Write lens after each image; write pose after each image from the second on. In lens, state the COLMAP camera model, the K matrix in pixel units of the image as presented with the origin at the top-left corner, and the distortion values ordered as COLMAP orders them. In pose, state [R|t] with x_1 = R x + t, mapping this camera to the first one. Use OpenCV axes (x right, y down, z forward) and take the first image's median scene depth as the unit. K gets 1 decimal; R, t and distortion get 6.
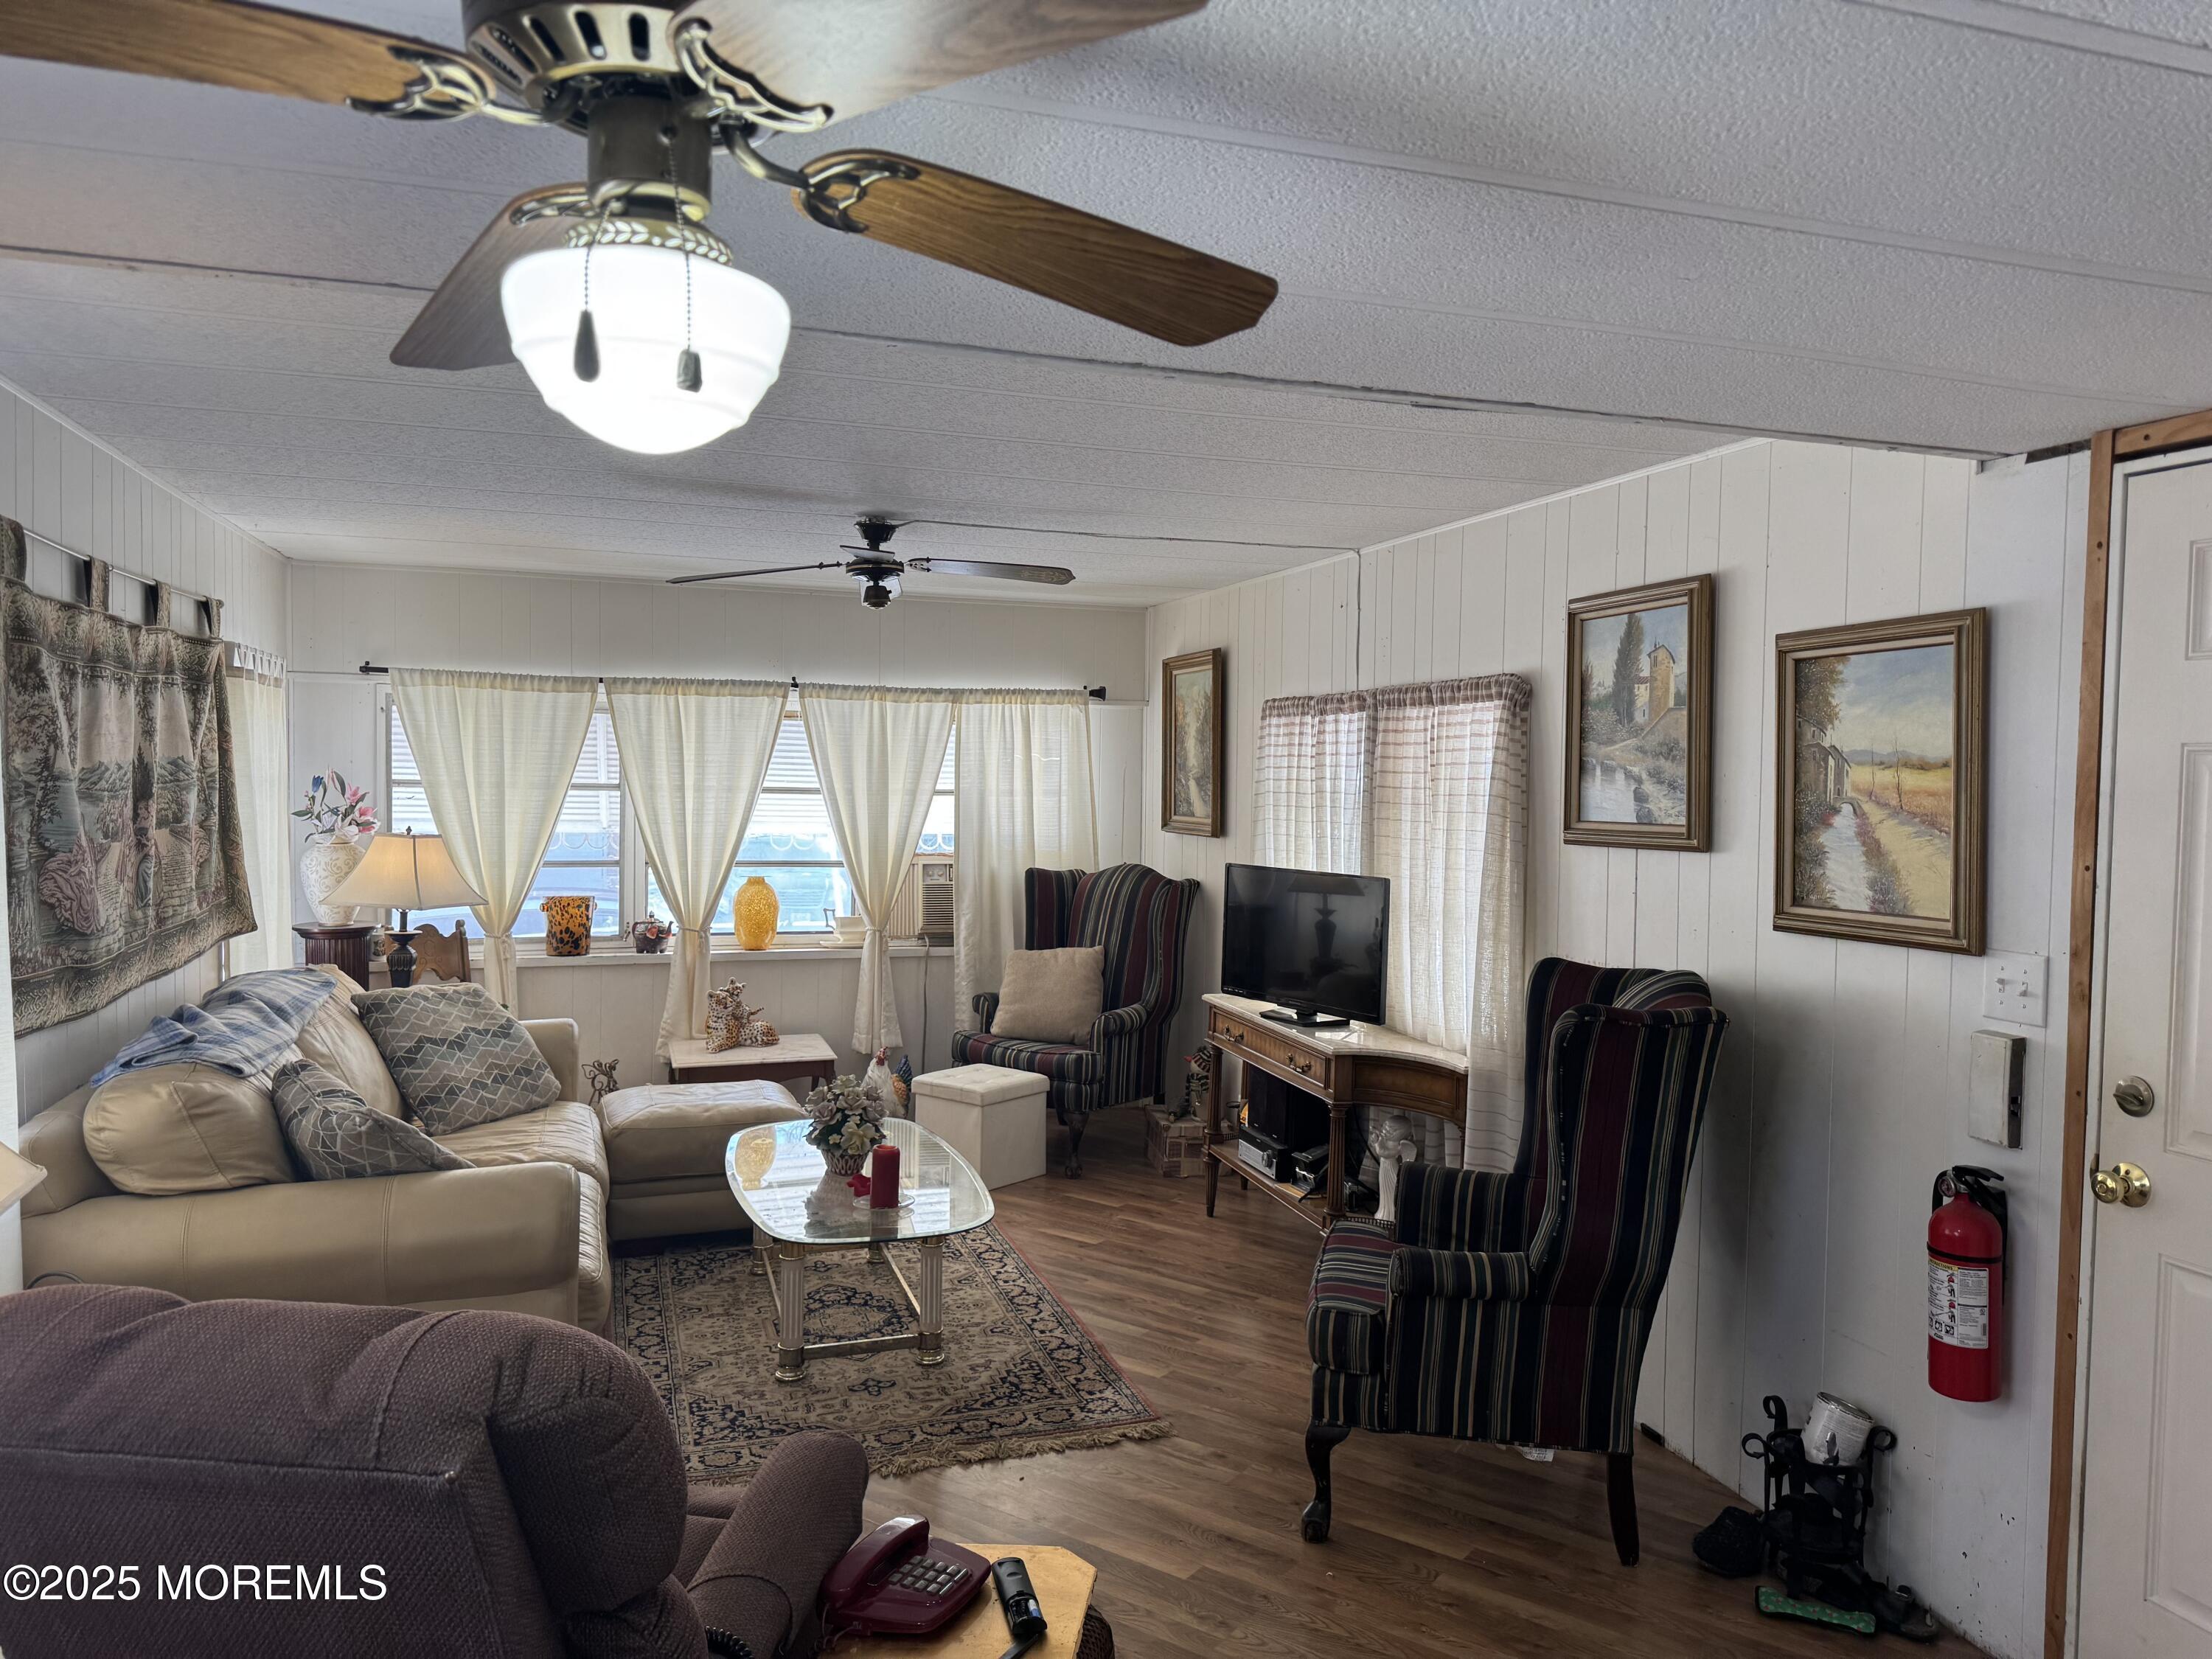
lens RADIAL K [[1566.0, 0, 1106.0], [0, 1566.0, 829.5], [0, 0, 1]] dist [0.002866, -0.004218]
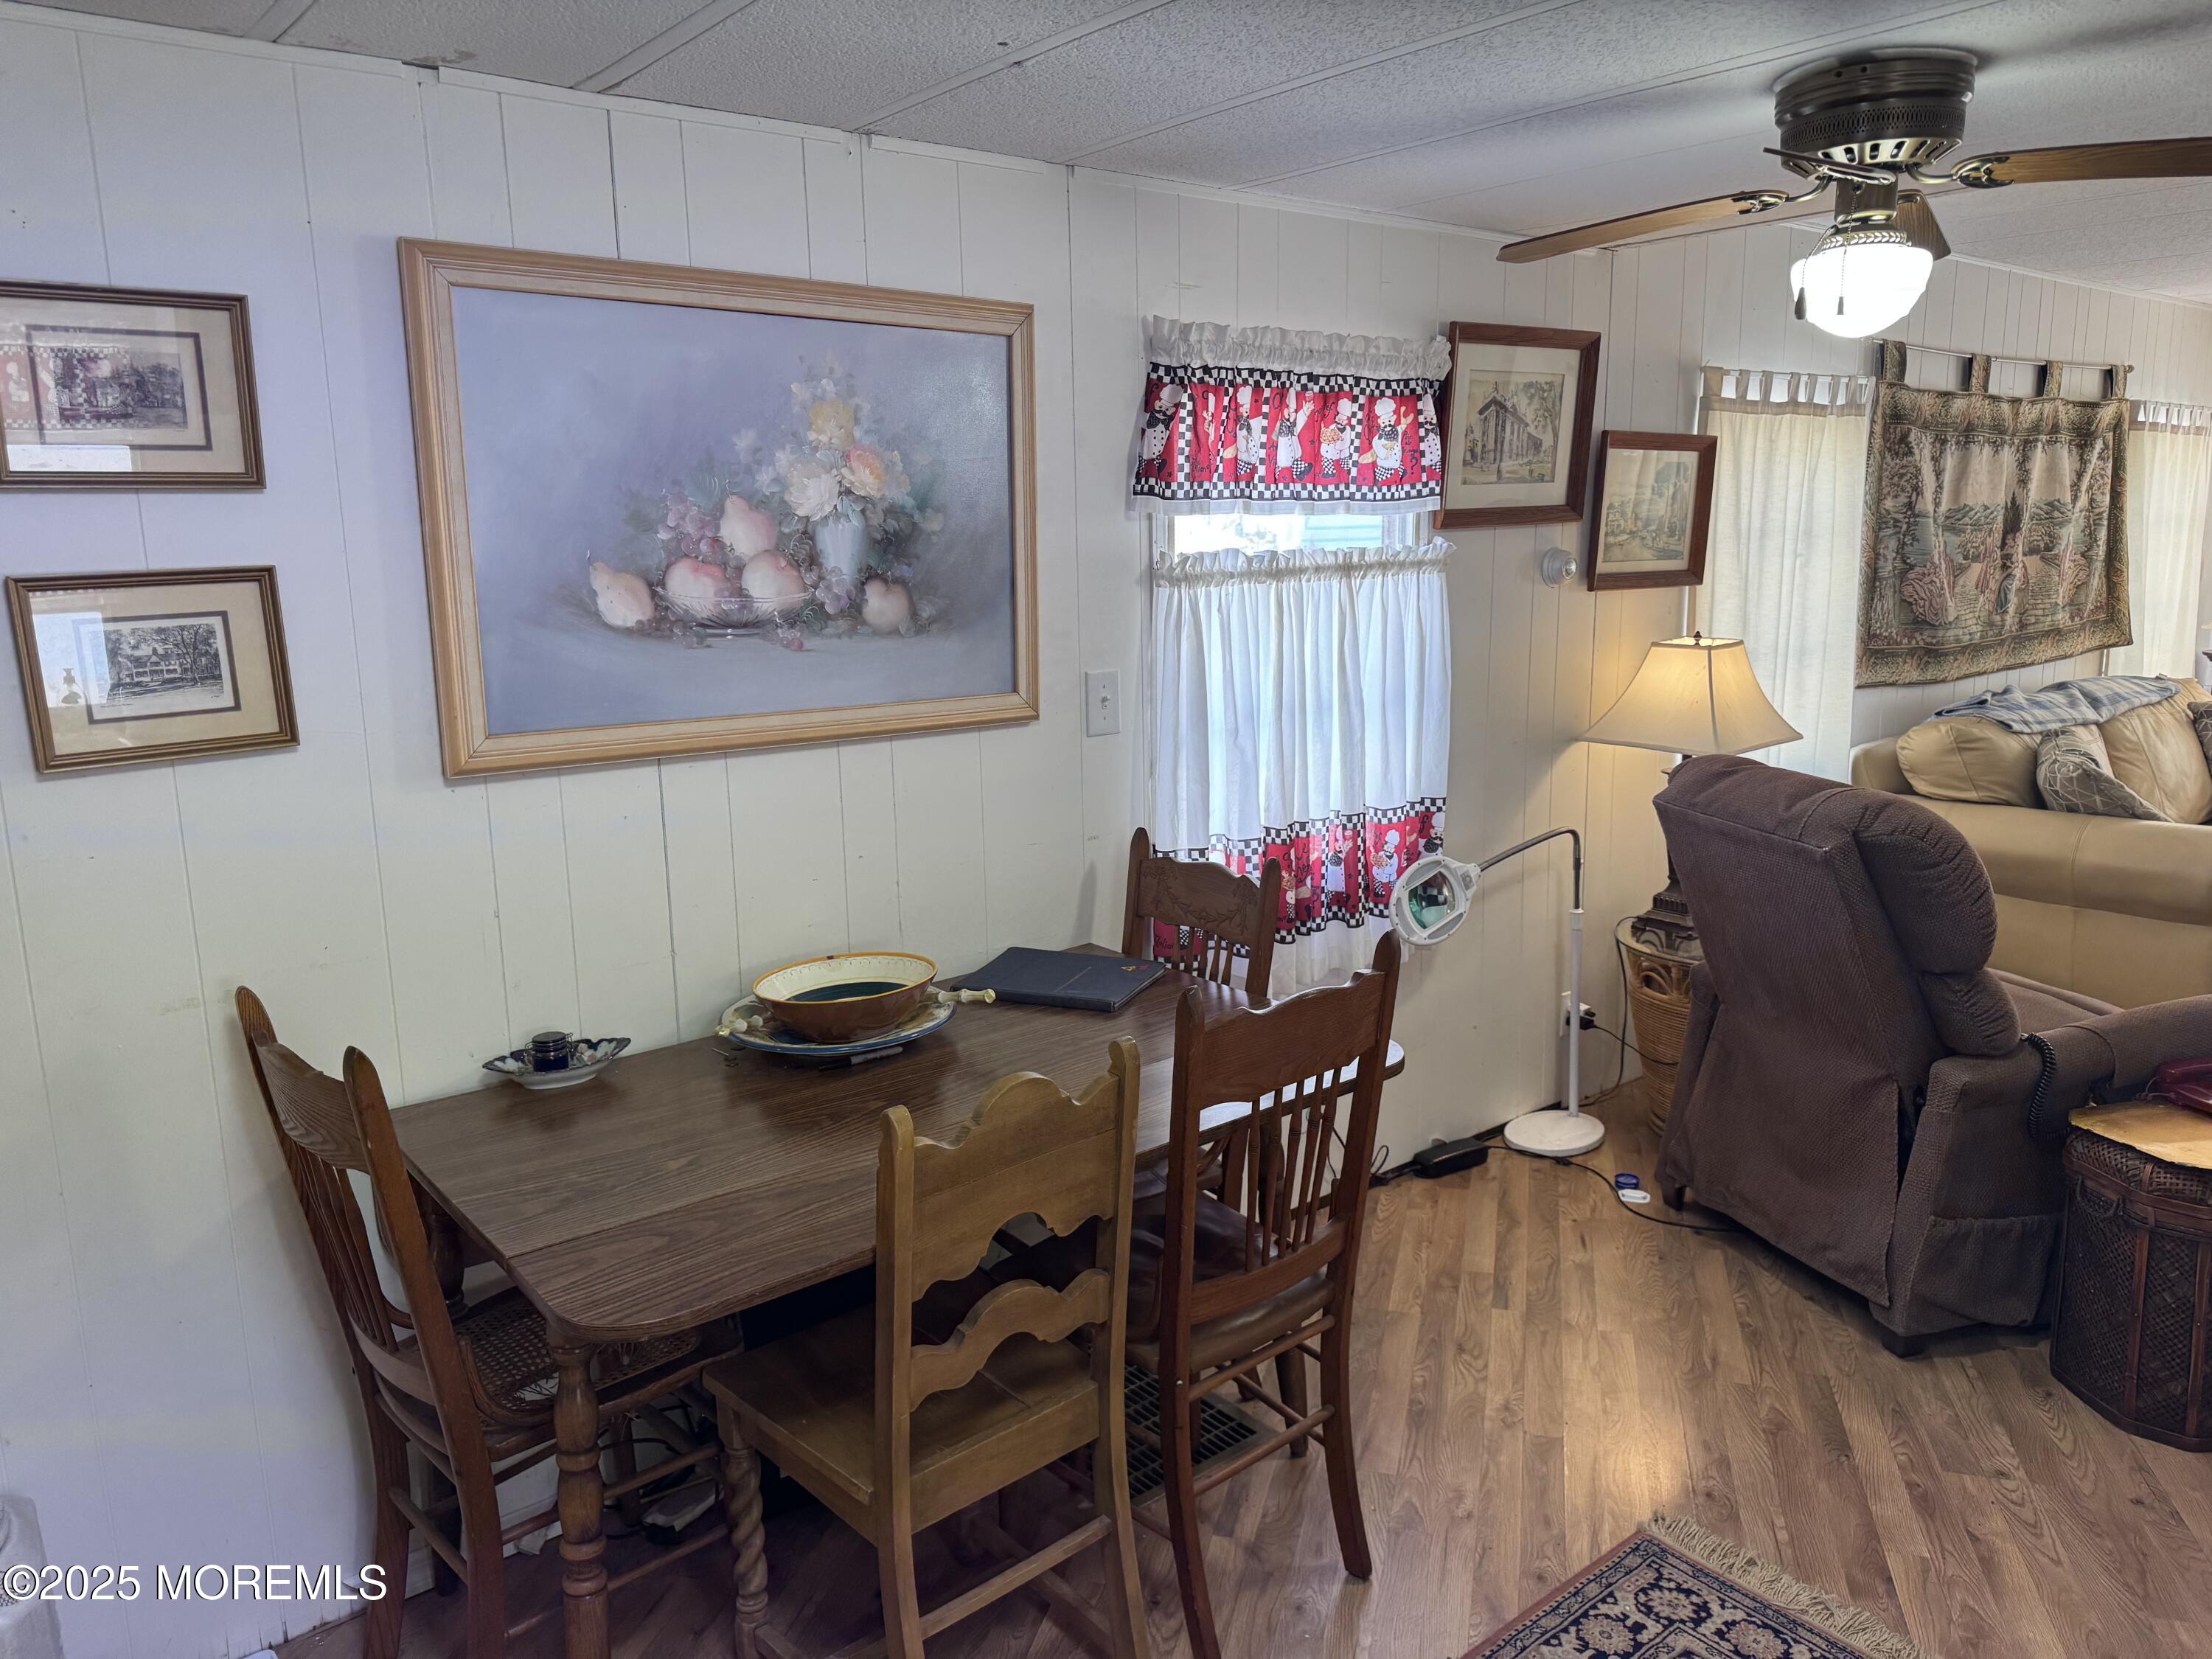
lens RADIAL K [[1566.0, 0, 1106.0], [0, 1566.0, 829.5], [0, 0, 1]] dist [0.002866, -0.004218]
pose [[0.348305, 0.159151, -0.923772, 0.438099], [-0.015924, 0.986344, 0.163927, 0.026819], [0.937246, -0.042387, 0.346083, -0.223614]]
